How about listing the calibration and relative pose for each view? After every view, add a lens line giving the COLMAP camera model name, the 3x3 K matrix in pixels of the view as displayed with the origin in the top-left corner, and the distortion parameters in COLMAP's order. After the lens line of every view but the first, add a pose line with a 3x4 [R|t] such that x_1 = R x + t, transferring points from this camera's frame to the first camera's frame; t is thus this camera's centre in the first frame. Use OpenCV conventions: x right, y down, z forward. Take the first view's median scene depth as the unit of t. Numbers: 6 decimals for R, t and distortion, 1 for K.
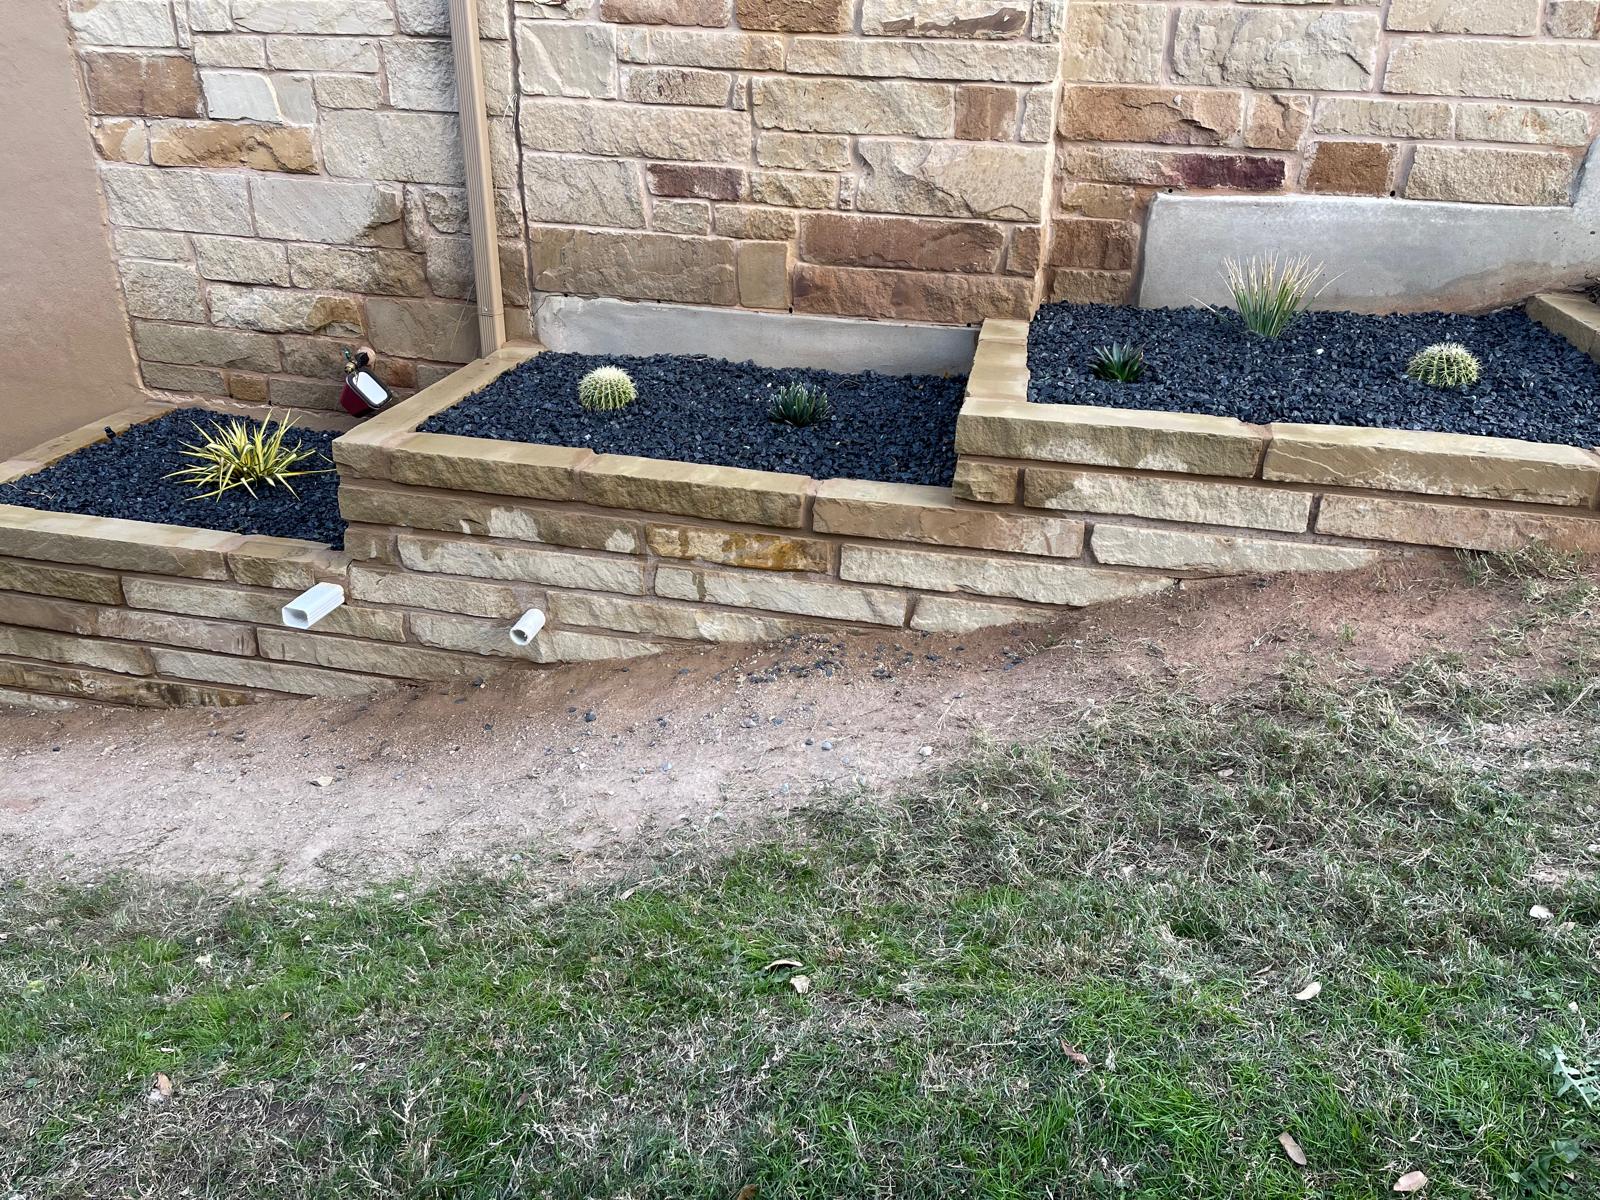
lens RADIAL K [[1206.3, 0, 806.6], [0, 1206.3, 594.2], [0, 0, 1]] dist [0.075716, -0.099506]
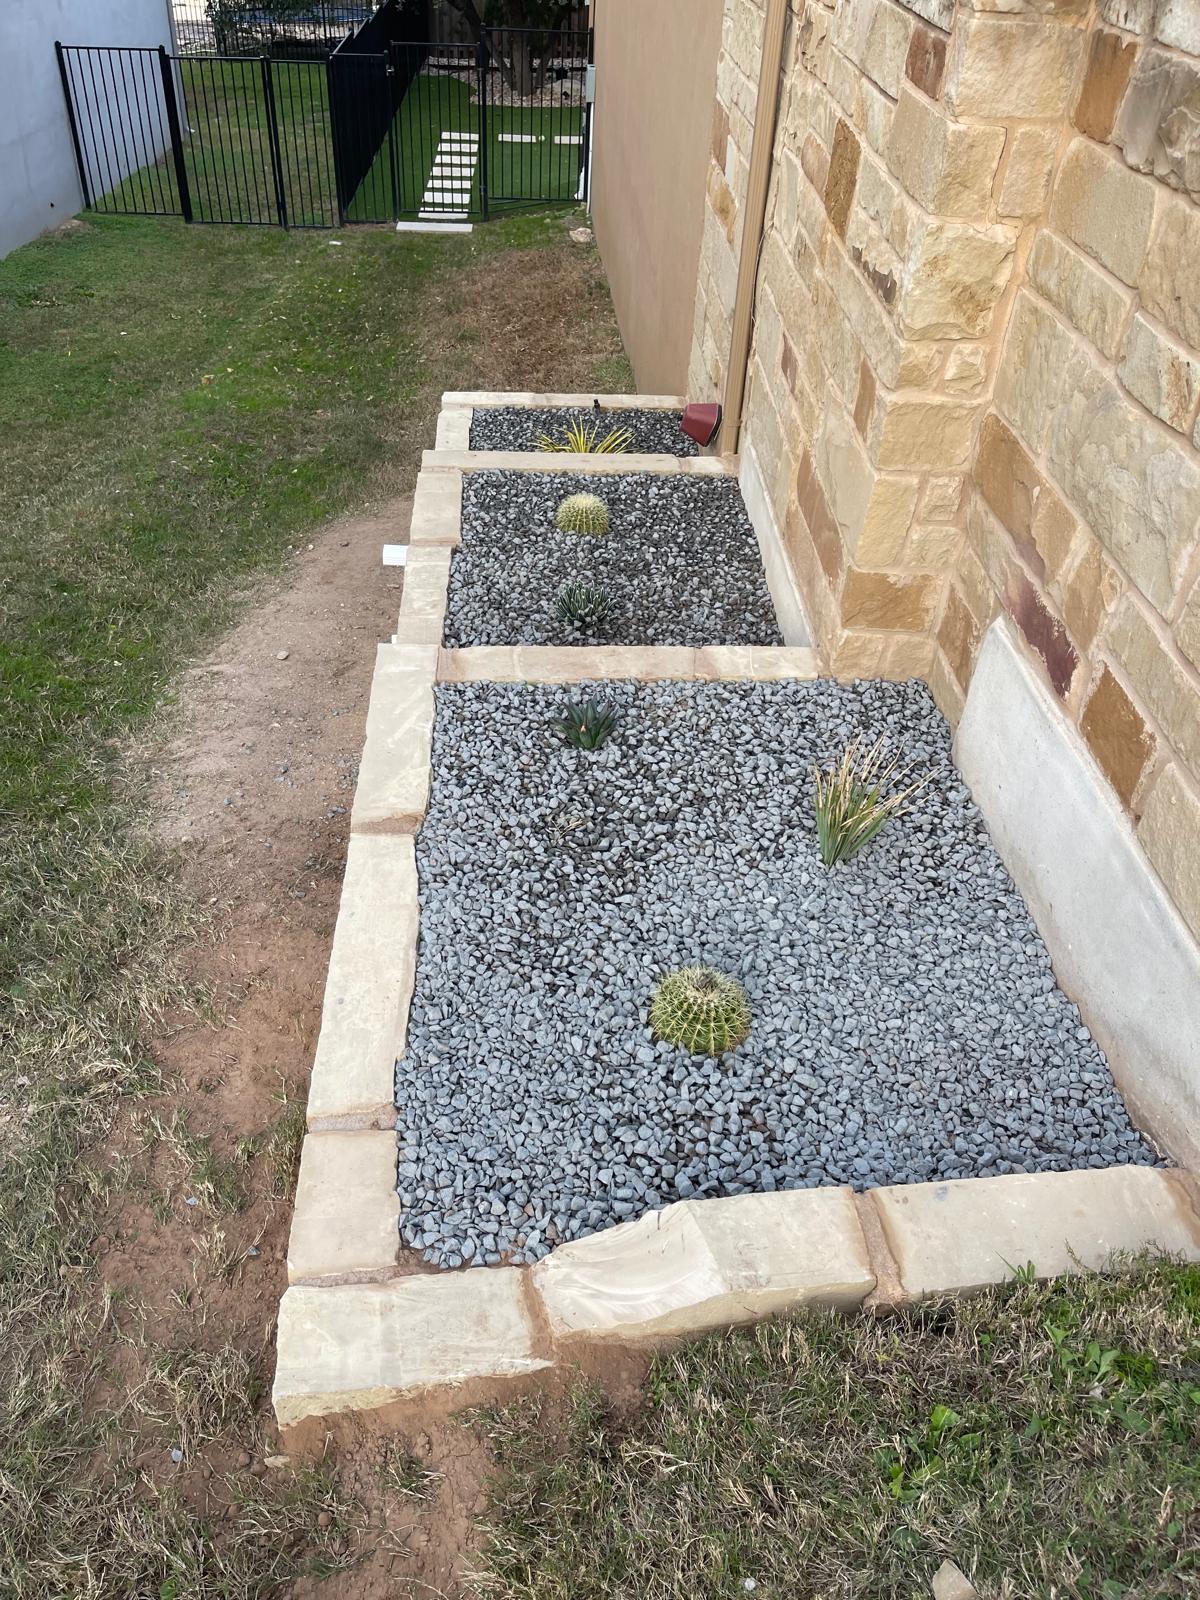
lens RADIAL K [[1206.3, 0, 608.4], [0, 1206.3, 814.7], [0, 0, 1]] dist [0.075716, -0.099506]
pose [[0.270422, 0.604662, -0.749170, 0.790339], [-0.459767, 0.764803, 0.451321, -0.450372], [0.845864, 0.222397, 0.484823, 0.545320]]
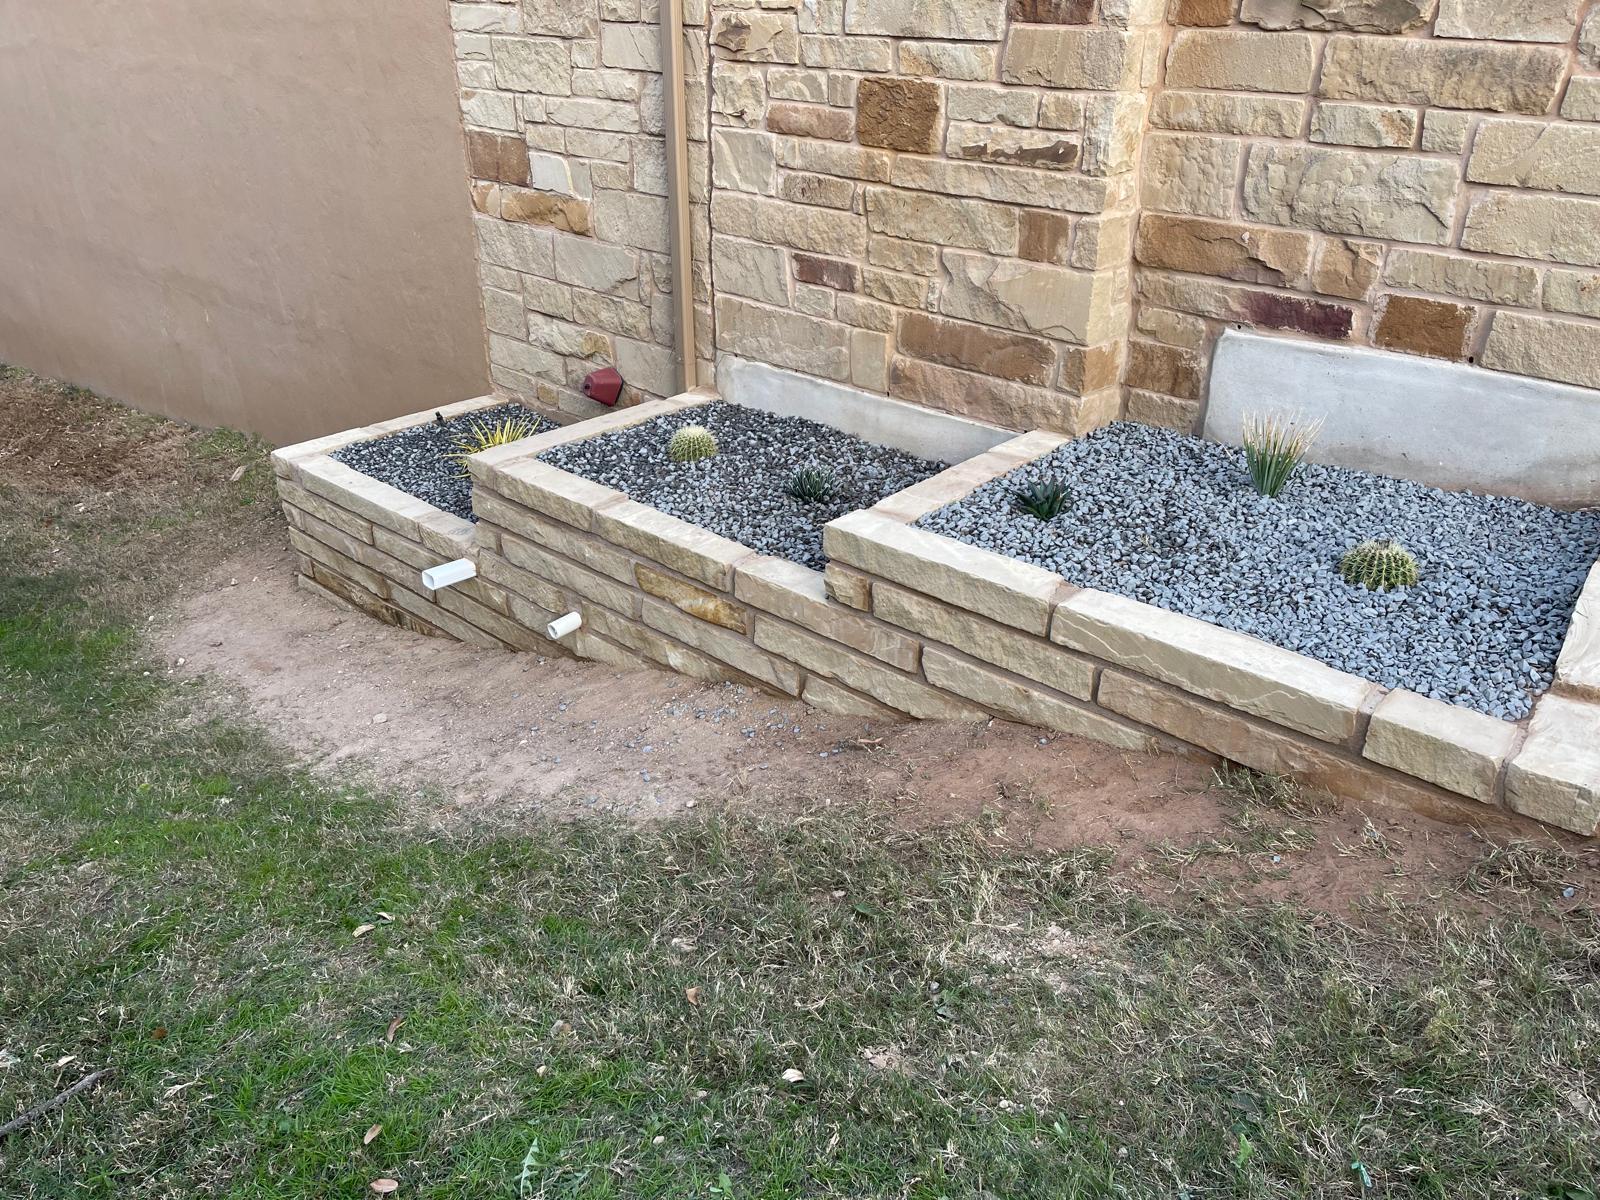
lens RADIAL K [[1206.3, 0, 809.6], [0, 1206.3, 597.2], [0, 0, 1]] dist [0.075716, -0.099506]
pose [[0.870632, 0.206566, -0.446465, 0.483376], [-0.203473, 0.977507, 0.055478, -0.108784], [0.447883, 0.042543, 0.893079, 0.000864]]
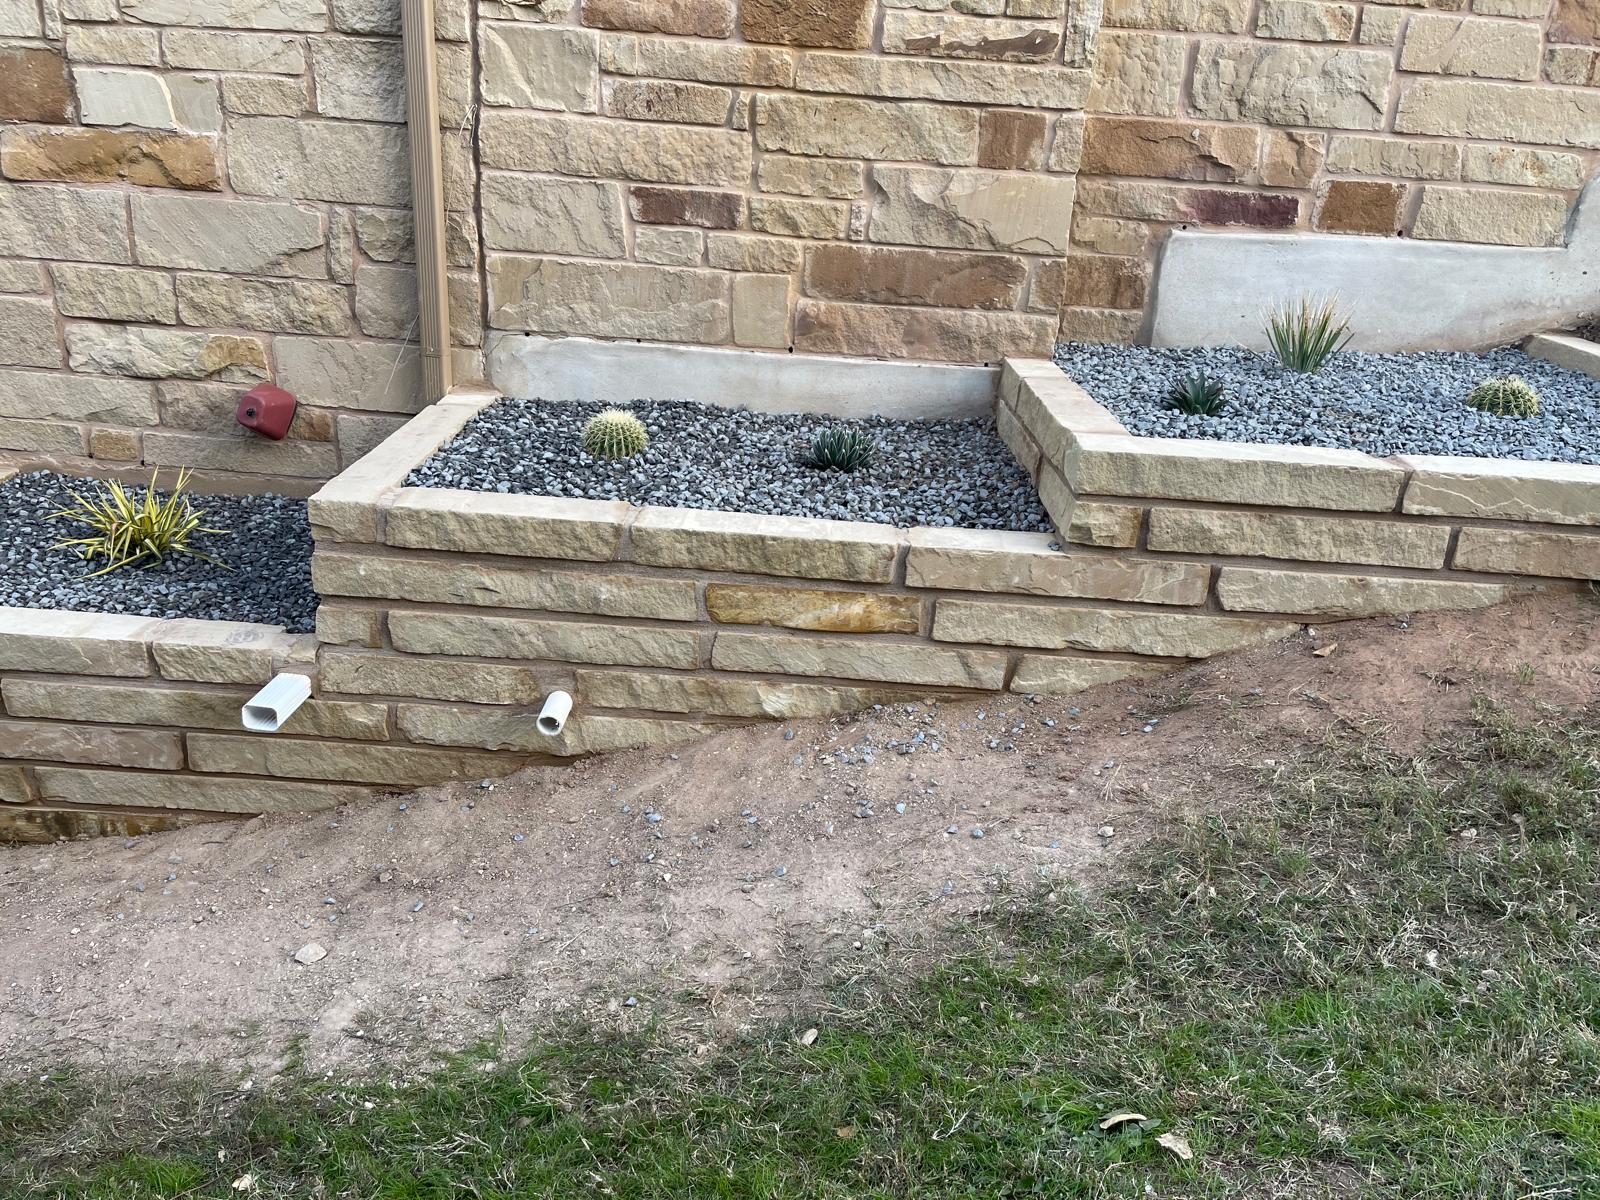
lens RADIAL K [[1206.3, 0, 809.3], [0, 1206.3, 593.3], [0, 0, 1]] dist [0.075716, -0.099506]
pose [[0.981343, -0.035358, 0.188984, -0.190795], [0.046045, 0.997561, -0.052462, -0.003472], [-0.186668, 0.060185, 0.980578, 0.124352]]
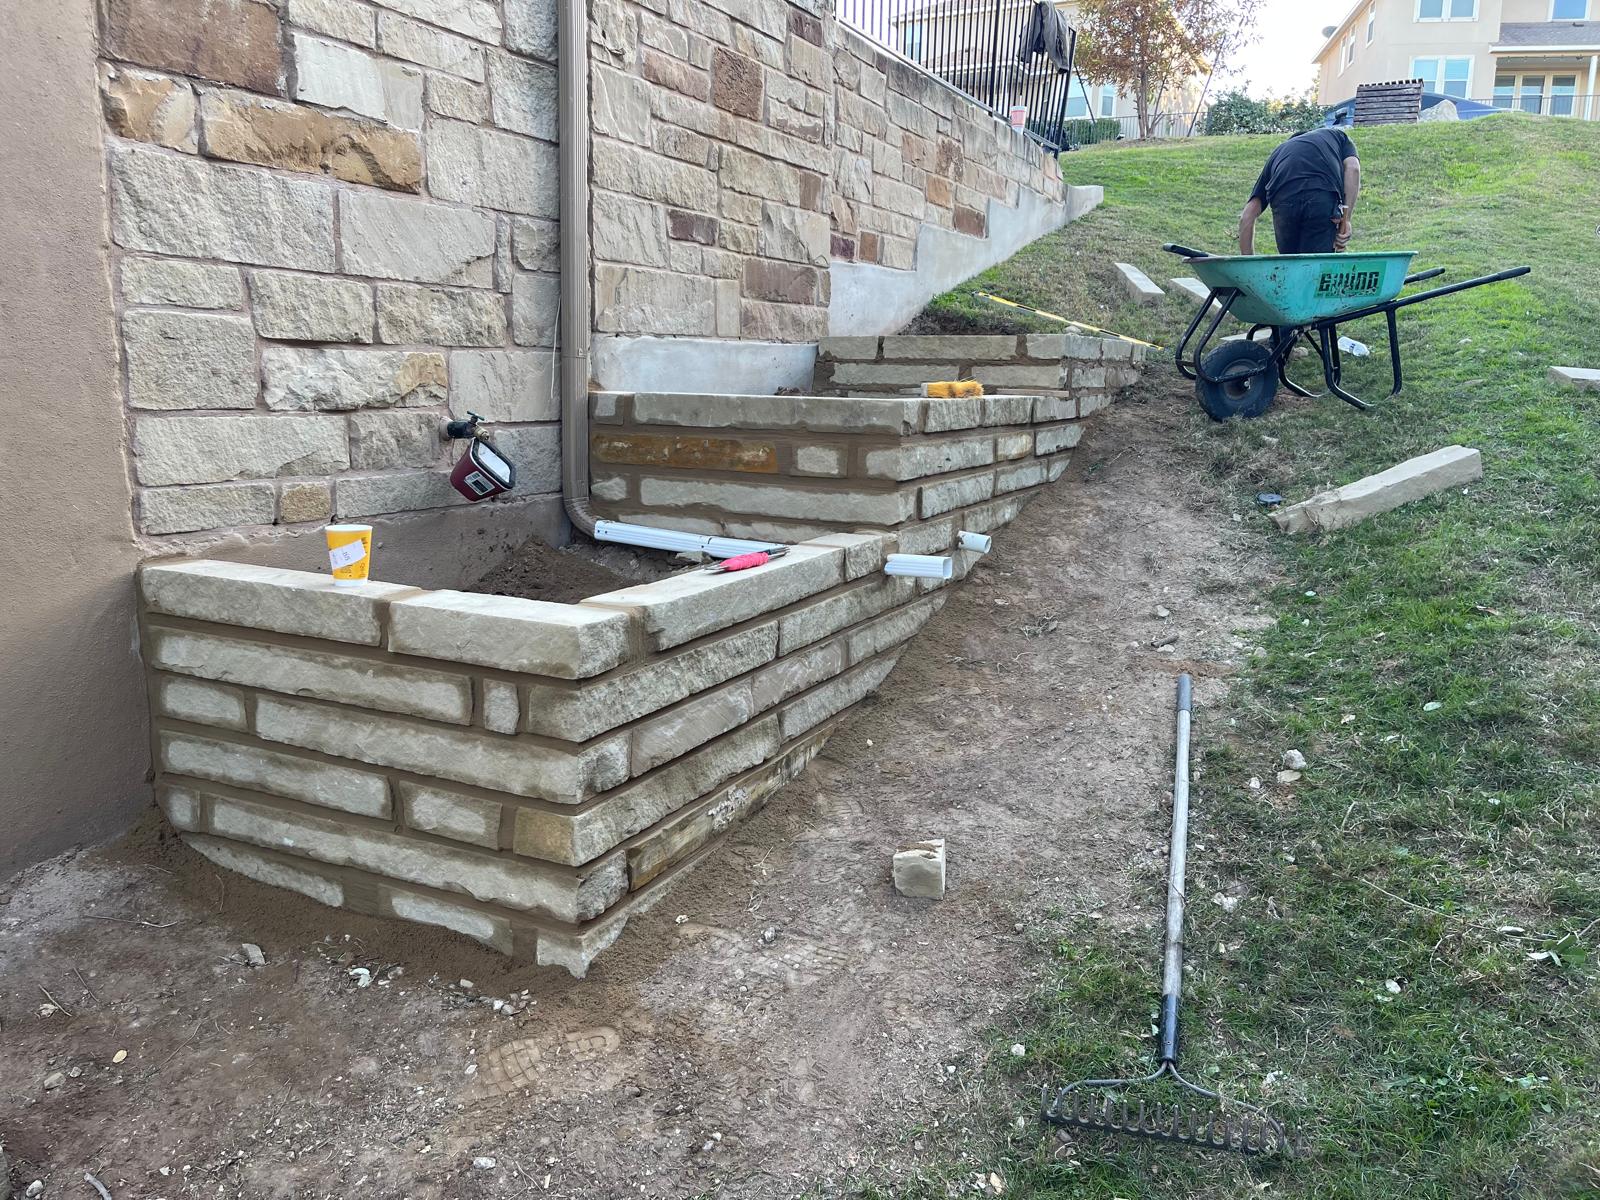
lens RADIAL K [[1206.3, 0, 789.4], [0, 1206.3, 584.5], [0, 0, 1]] dist [0.075716, -0.099506]
pose [[0.257029, -0.192490, 0.947040, -1.263307], [0.411116, 0.908647, 0.073108, -0.086392], [-0.874597, 0.370553, 0.312684, 0.723057]]
